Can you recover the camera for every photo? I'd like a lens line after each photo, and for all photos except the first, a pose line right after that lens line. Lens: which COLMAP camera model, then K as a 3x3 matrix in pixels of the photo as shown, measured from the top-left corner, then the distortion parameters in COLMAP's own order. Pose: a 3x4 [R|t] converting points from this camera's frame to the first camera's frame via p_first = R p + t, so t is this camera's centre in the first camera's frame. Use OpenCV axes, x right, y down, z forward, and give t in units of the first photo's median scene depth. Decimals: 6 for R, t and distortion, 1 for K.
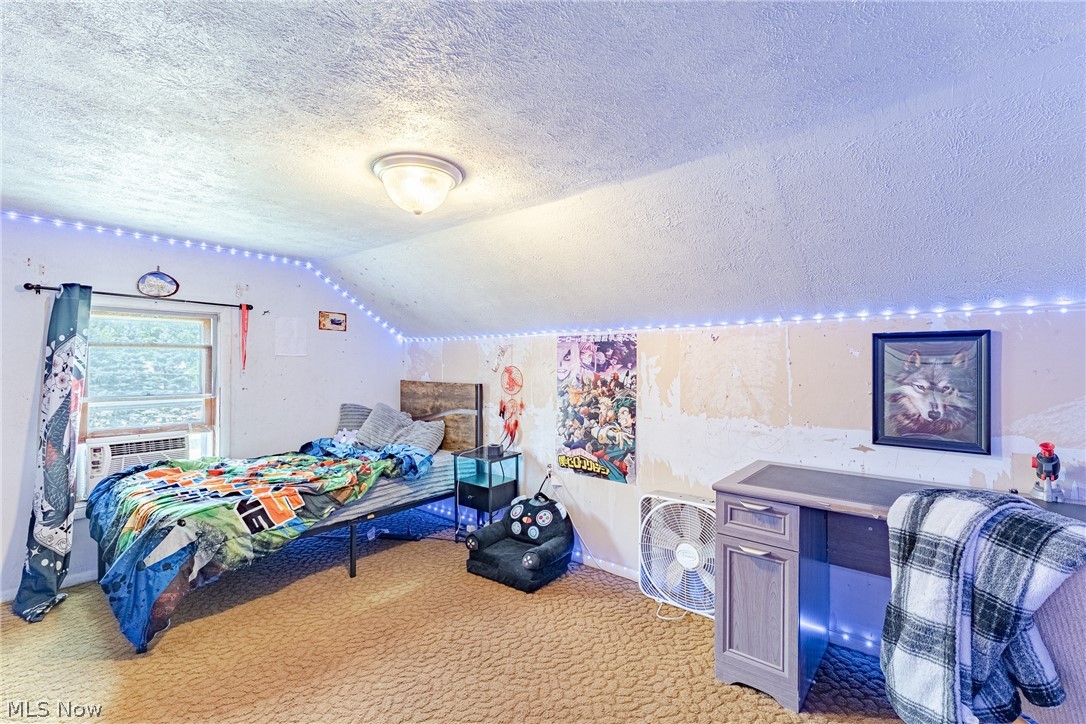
lens RADIAL K [[484.3, 0, 551.5], [0, 484.3, 359.9], [0, 0, 1]] dist [0.001045, -0.000306]
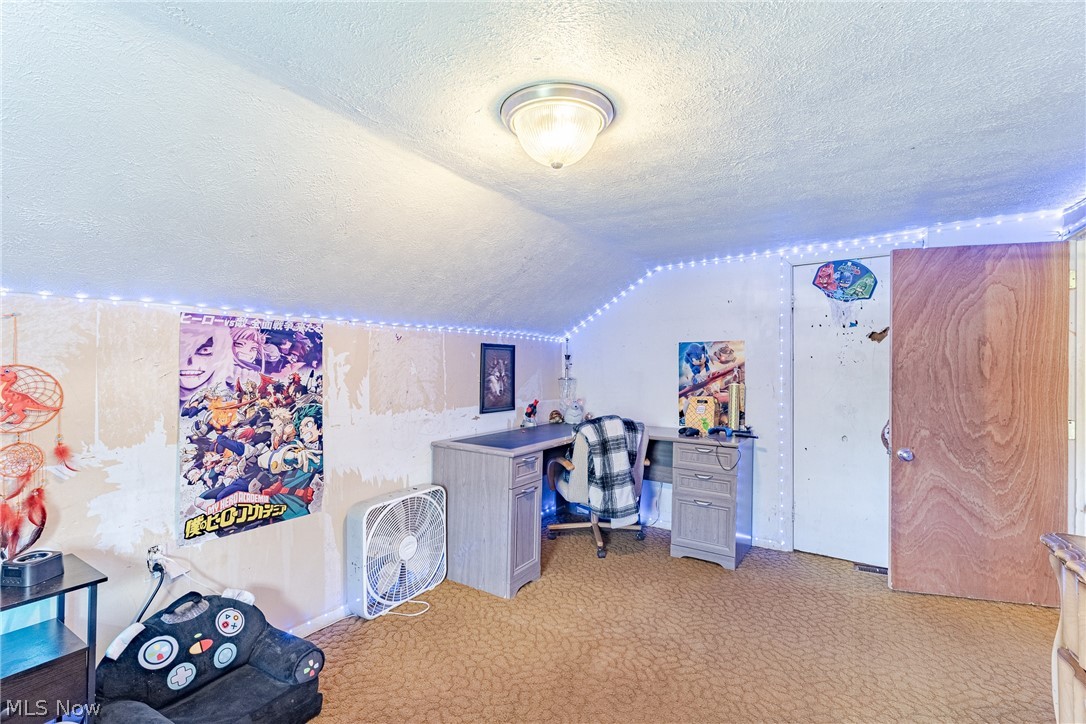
lens RADIAL K [[484.3, 0, 551.5], [0, 484.3, 359.9], [0, 0, 1]] dist [0.001045, -0.000306]
pose [[-0.120027, 0.002841, 0.992767, -0.659872], [-0.018019, 0.999825, -0.005040, 0.002547], [-0.992607, -0.018494, -0.119954, 0.698329]]
